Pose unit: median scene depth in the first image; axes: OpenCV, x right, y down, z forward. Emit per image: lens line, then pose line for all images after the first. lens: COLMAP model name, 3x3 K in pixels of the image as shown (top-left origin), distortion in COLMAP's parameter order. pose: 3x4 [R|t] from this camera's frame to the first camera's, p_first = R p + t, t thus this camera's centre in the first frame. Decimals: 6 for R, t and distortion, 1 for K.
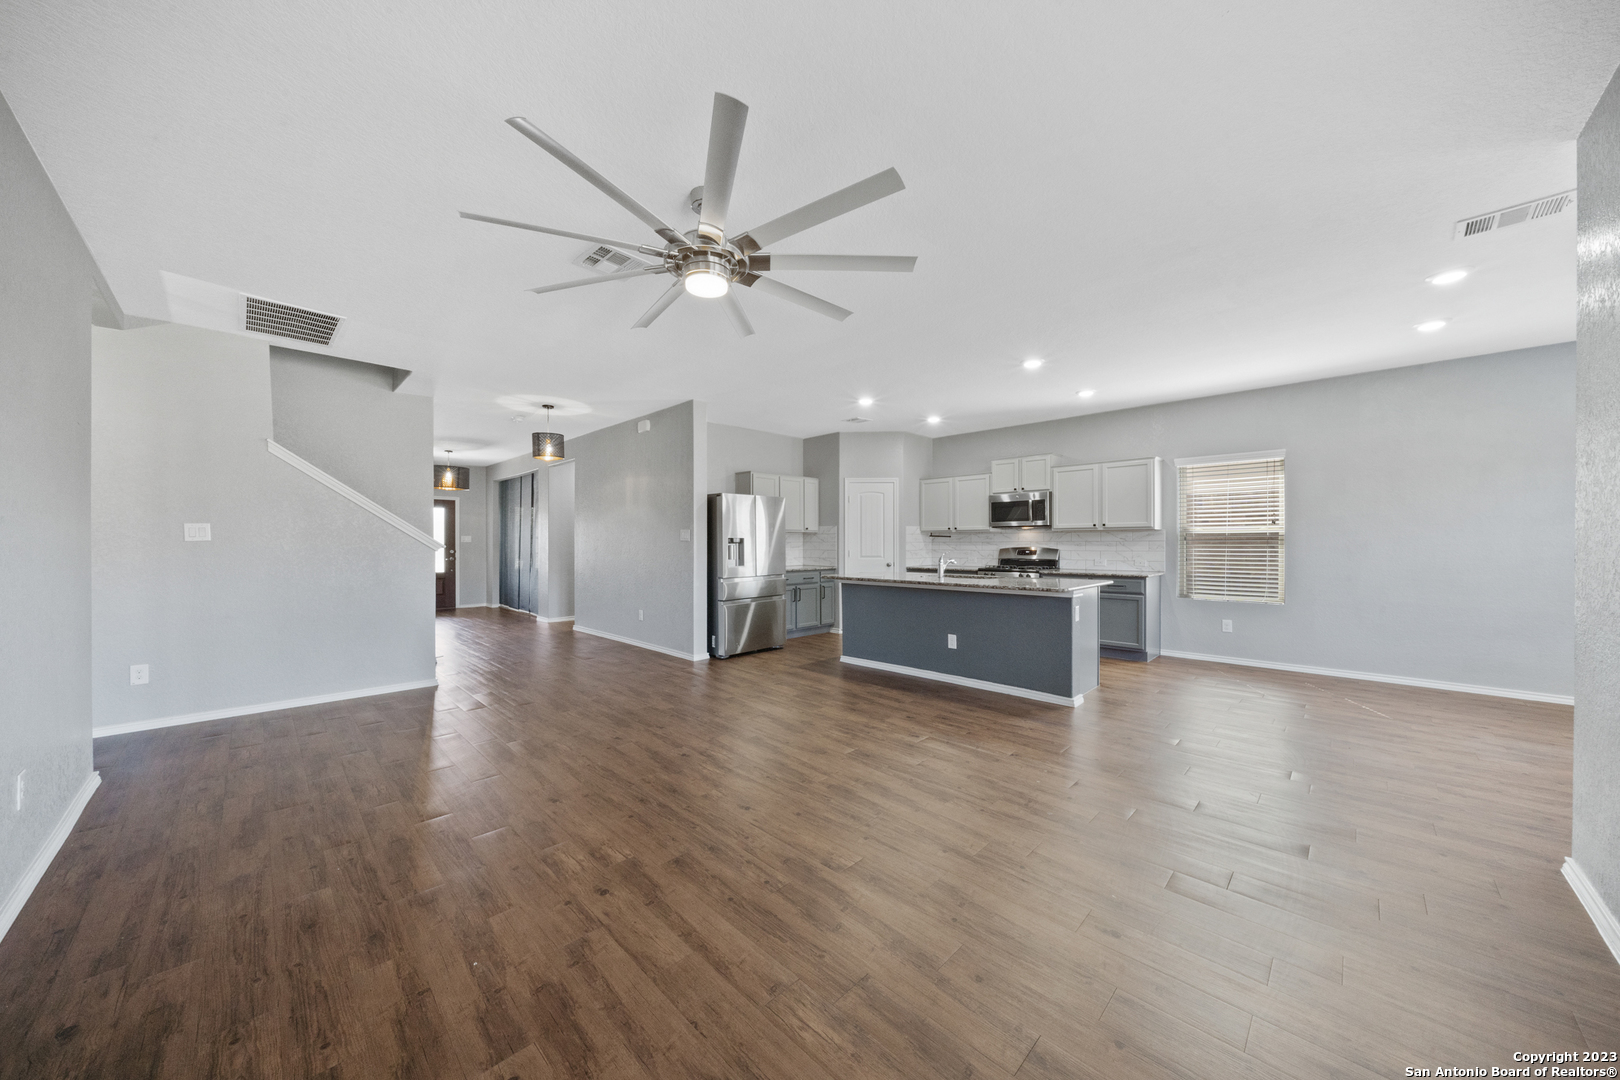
lens RADIAL K [[558.7, 0, 815.3], [0, 558.7, 543.3], [0, 0, 1]] dist [-0.007472, 0.000042]
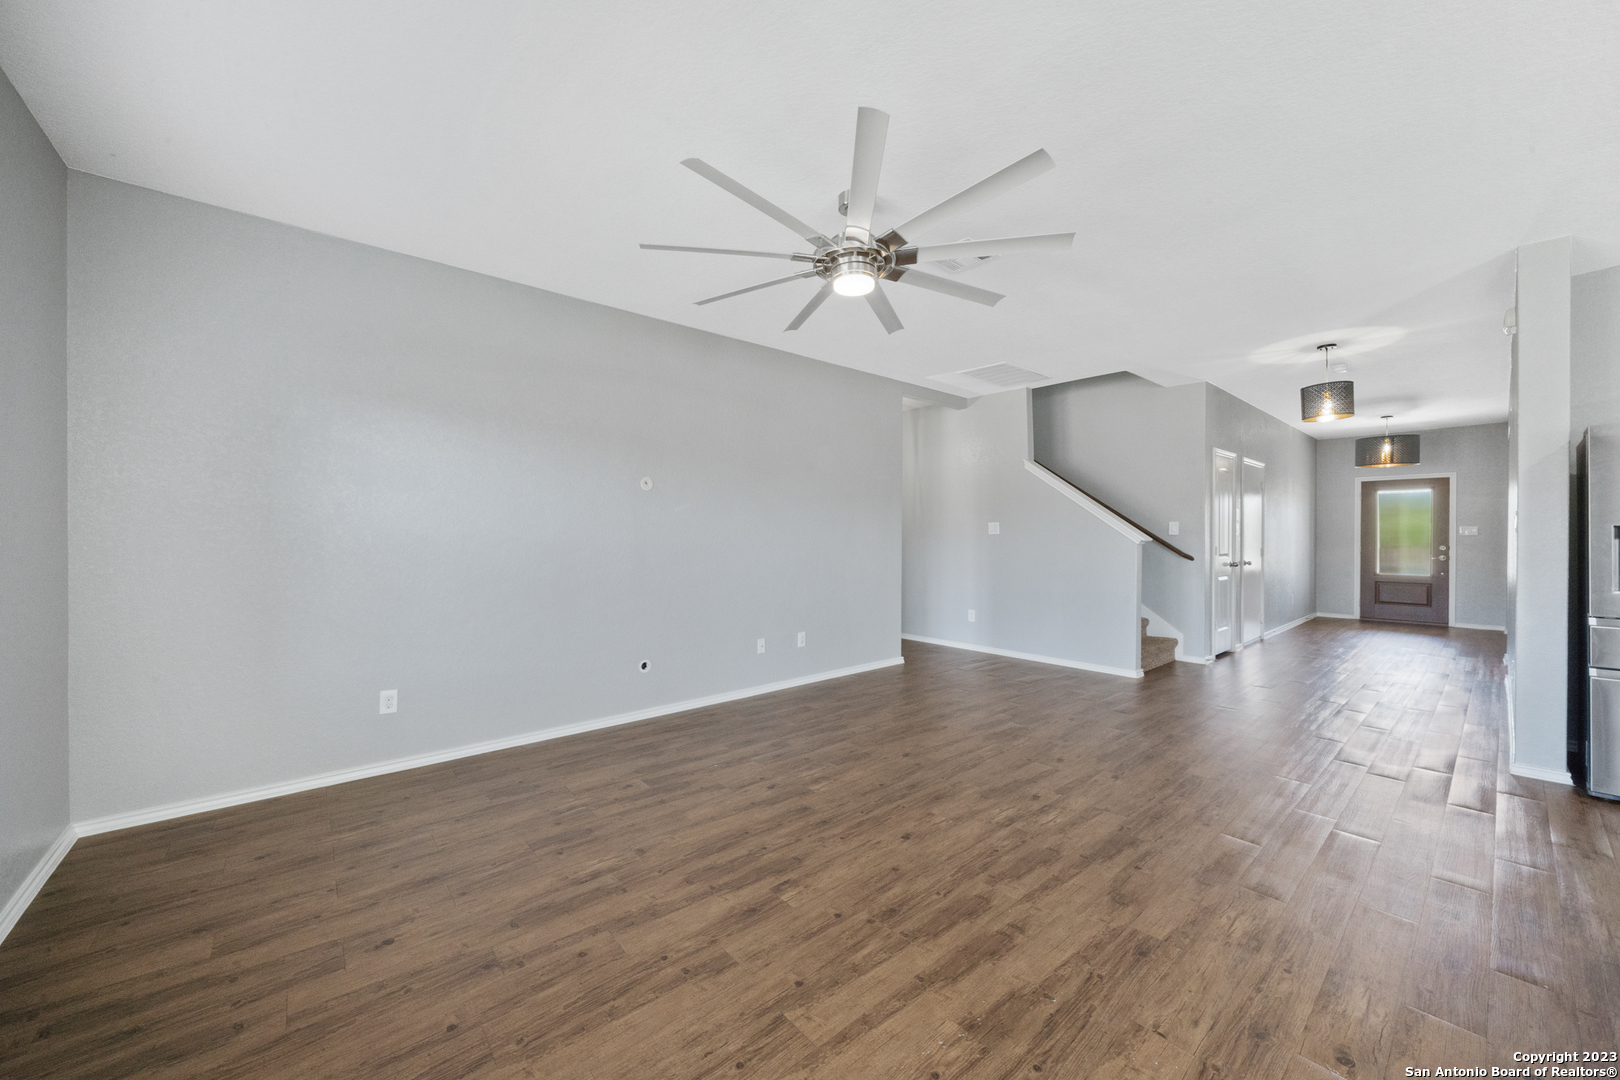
lens RADIAL K [[600.3, 0, 798.9], [0, 600.3, 541.3], [0, 0, 1]] dist [-0.002112, -0.000098]
pose [[-0.099769, 0.011713, -0.994942, 0.560207], [-0.002833, 0.999923, 0.012055, -0.003174], [0.995007, 0.004021, -0.099729, 0.621215]]
